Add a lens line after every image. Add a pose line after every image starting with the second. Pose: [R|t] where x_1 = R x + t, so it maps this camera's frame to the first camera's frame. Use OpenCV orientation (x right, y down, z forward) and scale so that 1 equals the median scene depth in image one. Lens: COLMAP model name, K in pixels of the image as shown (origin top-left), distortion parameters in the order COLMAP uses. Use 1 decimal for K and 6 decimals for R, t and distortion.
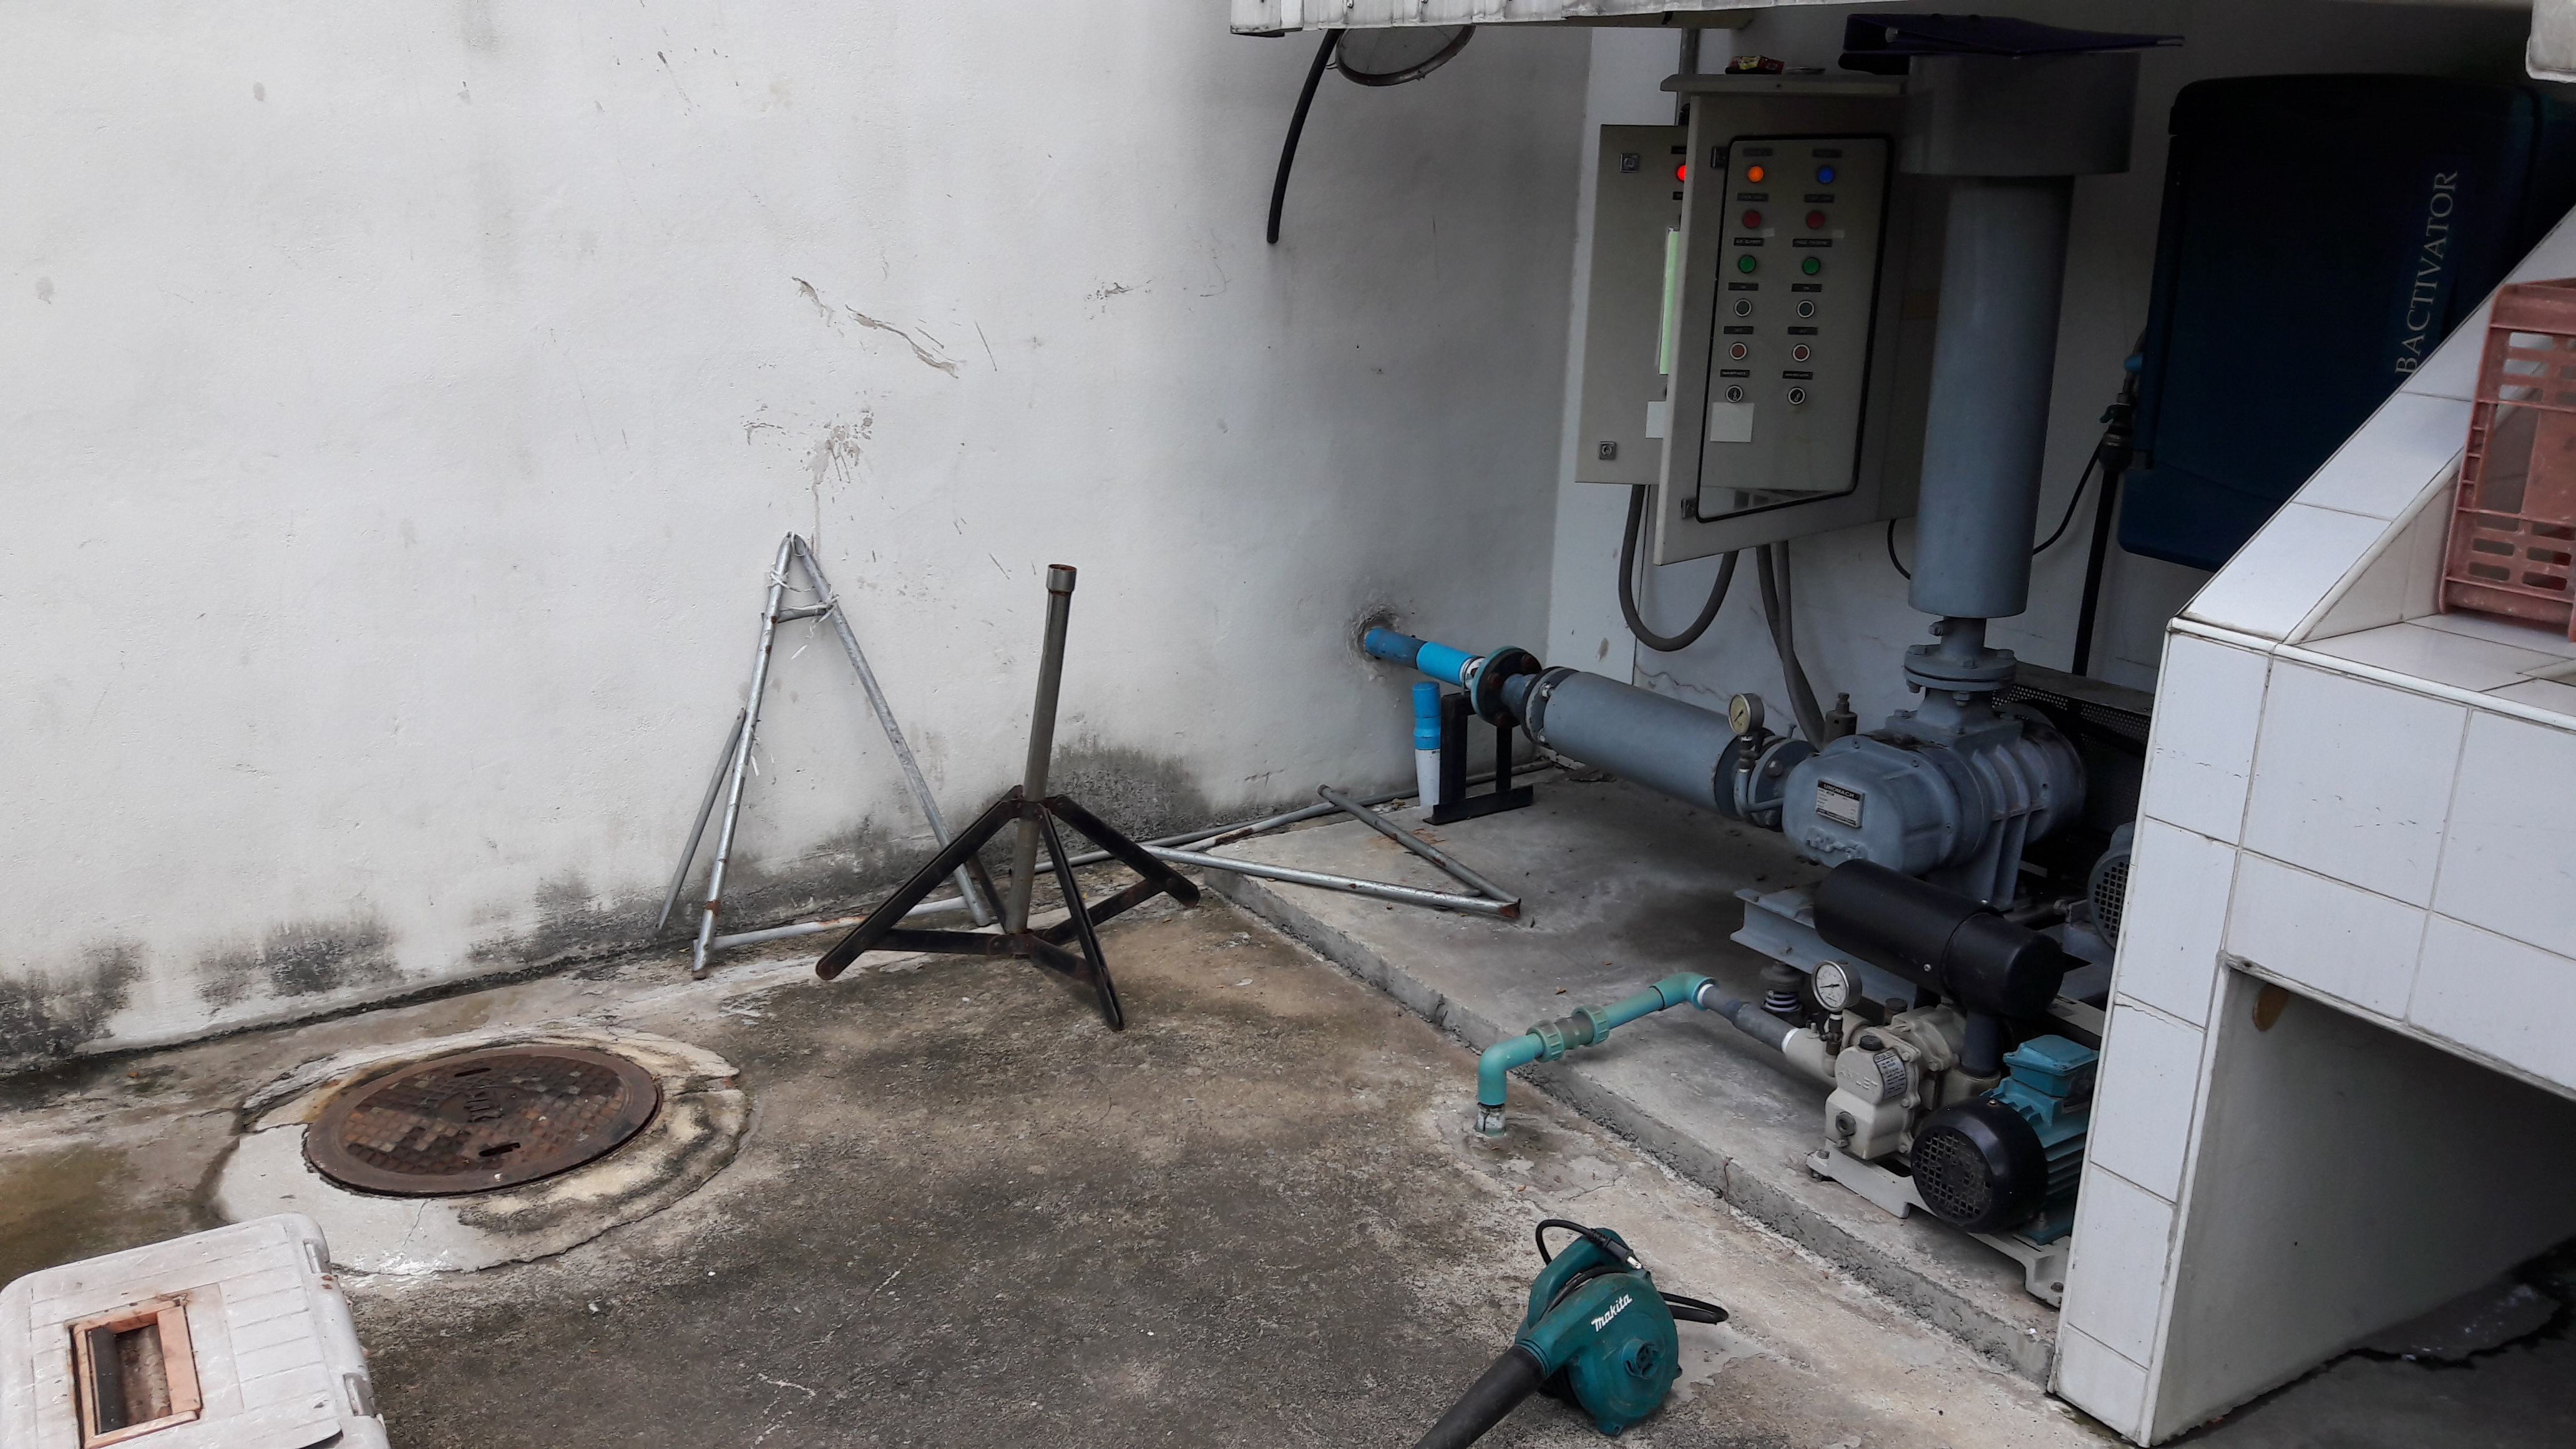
lens RADIAL K [[2114.5, 0, 1288.0], [0, 2114.5, 724.5], [0, 0, 1]] dist [0.146254, -0.336012]
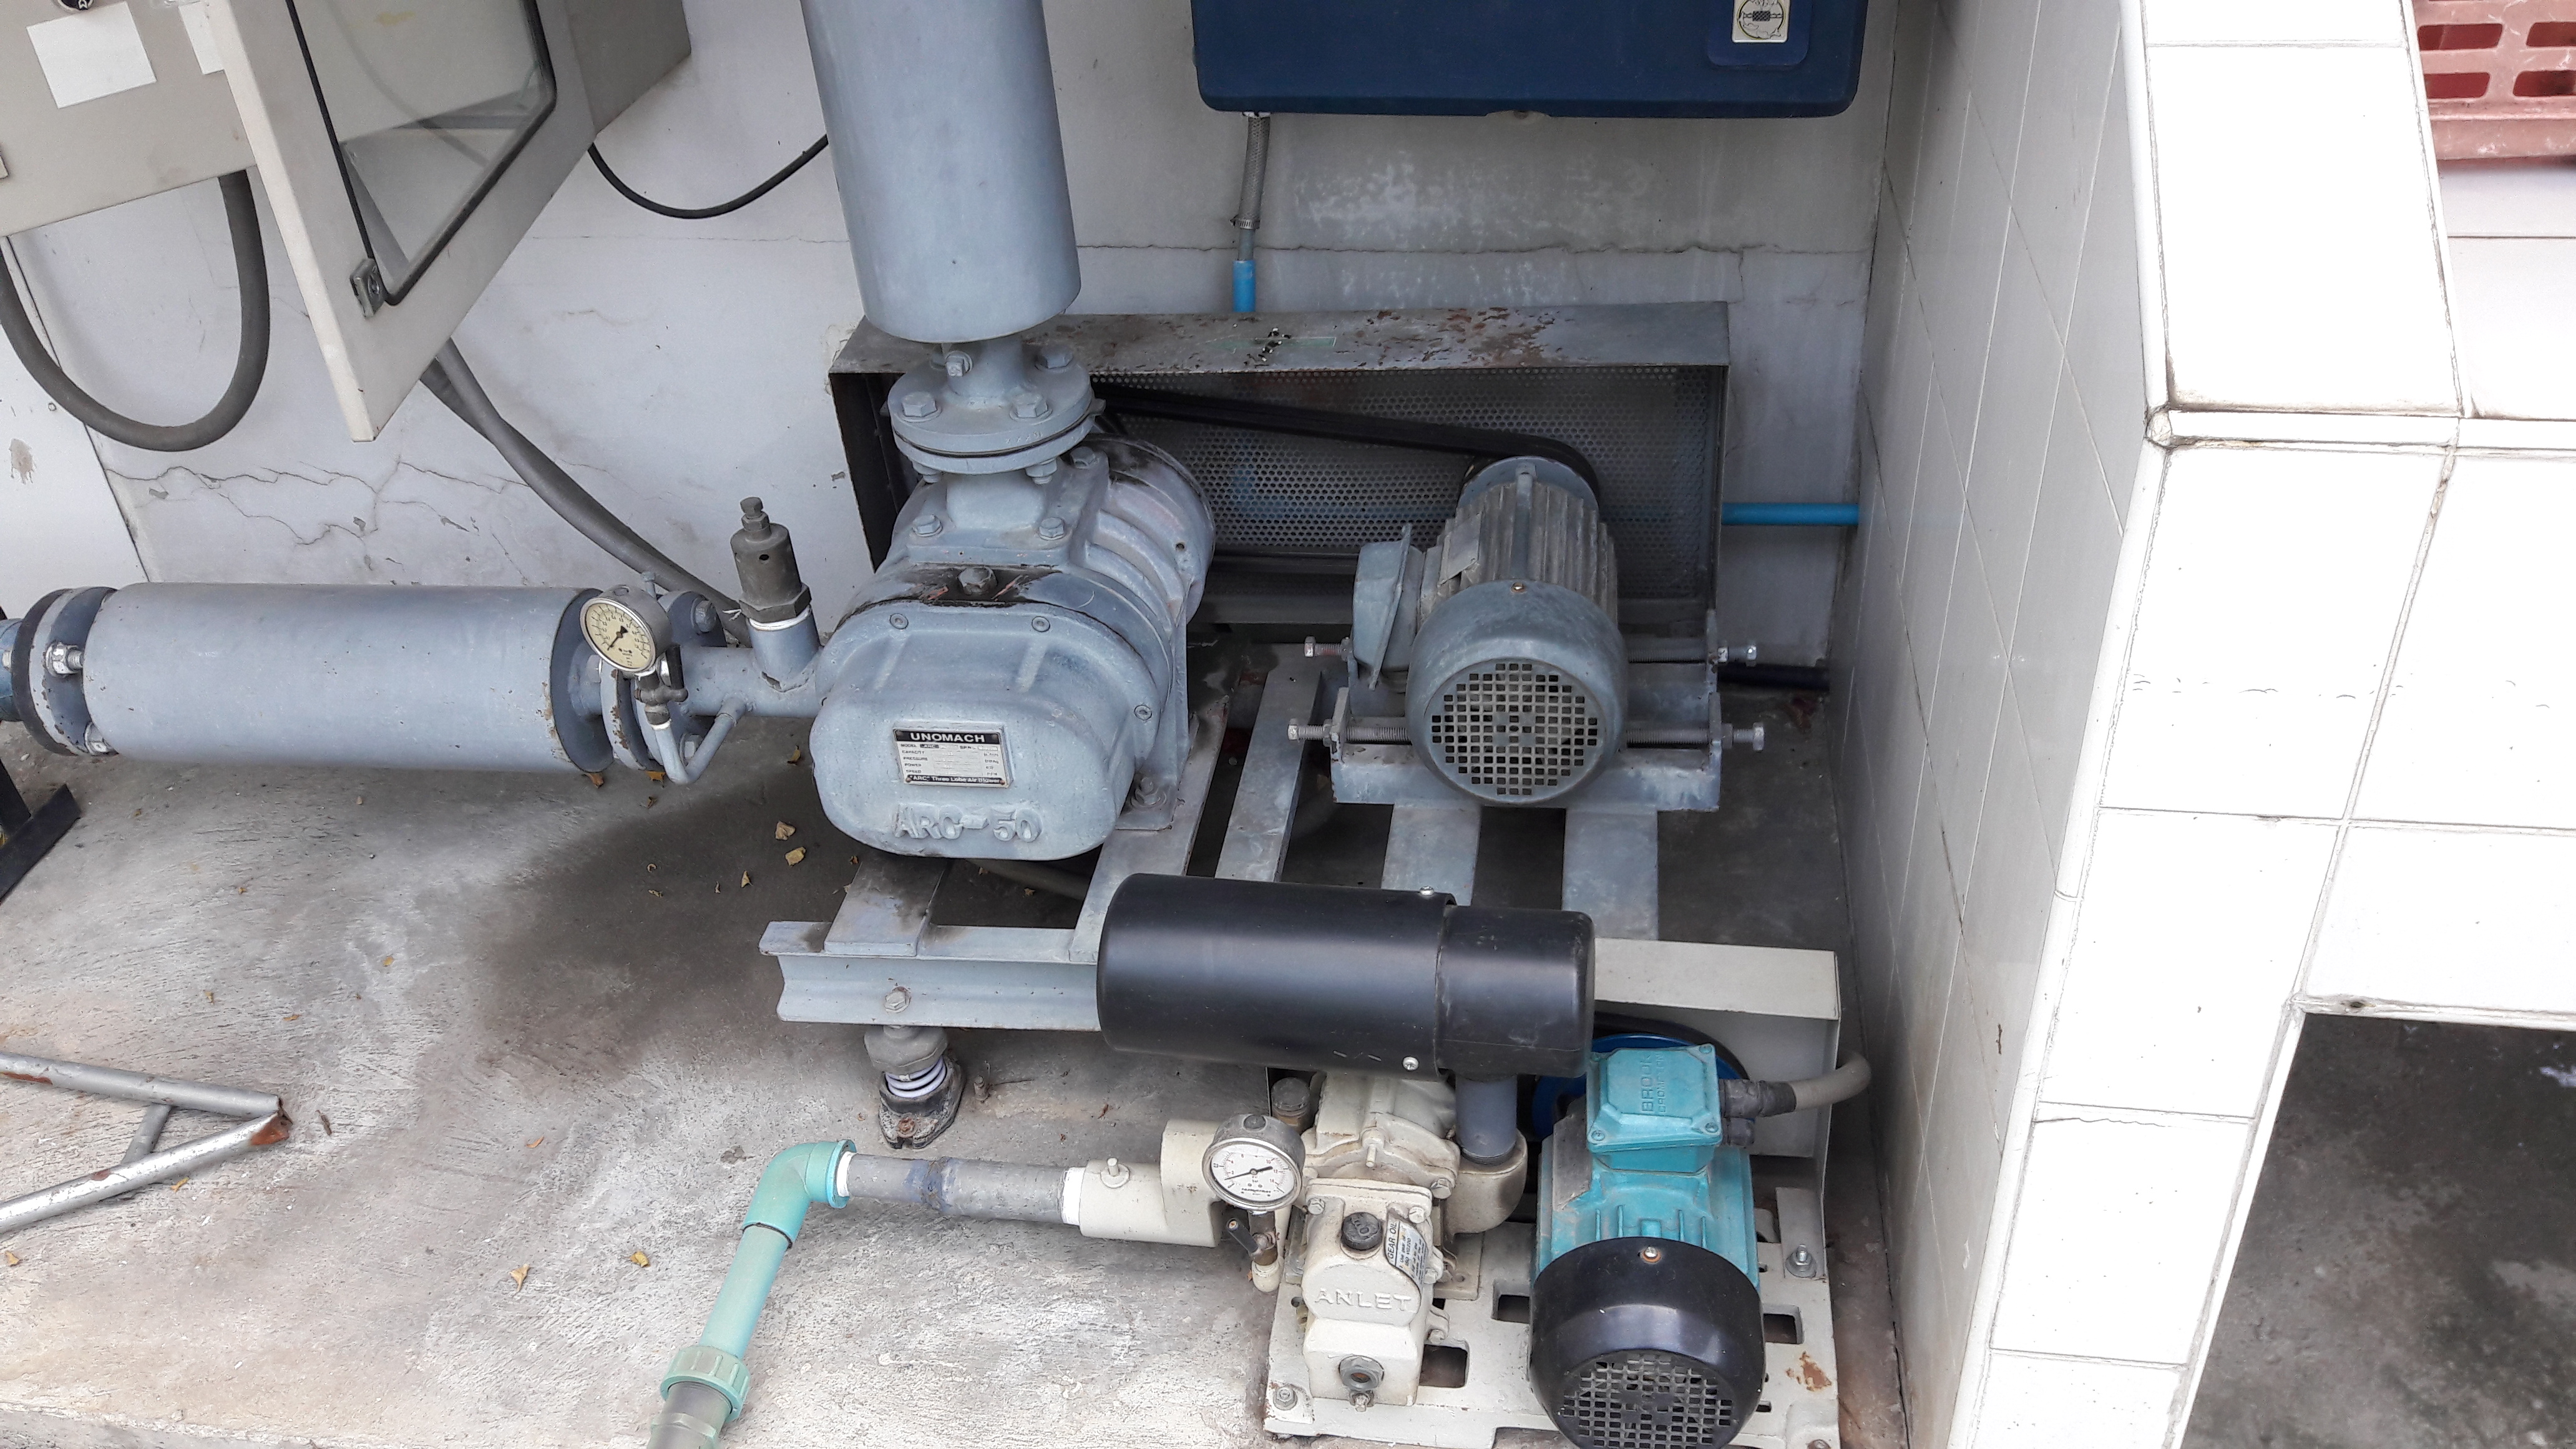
lens RADIAL K [[2114.5, 0, 1288.0], [0, 2114.5, 724.5], [0, 0, 1]] dist [0.146254, -0.336012]
pose [[0.652149, -0.482428, 0.584778, 0.013998], [0.282637, 0.870493, 0.402937, -0.150716], [-0.703433, -0.097495, 0.704043, 0.568754]]
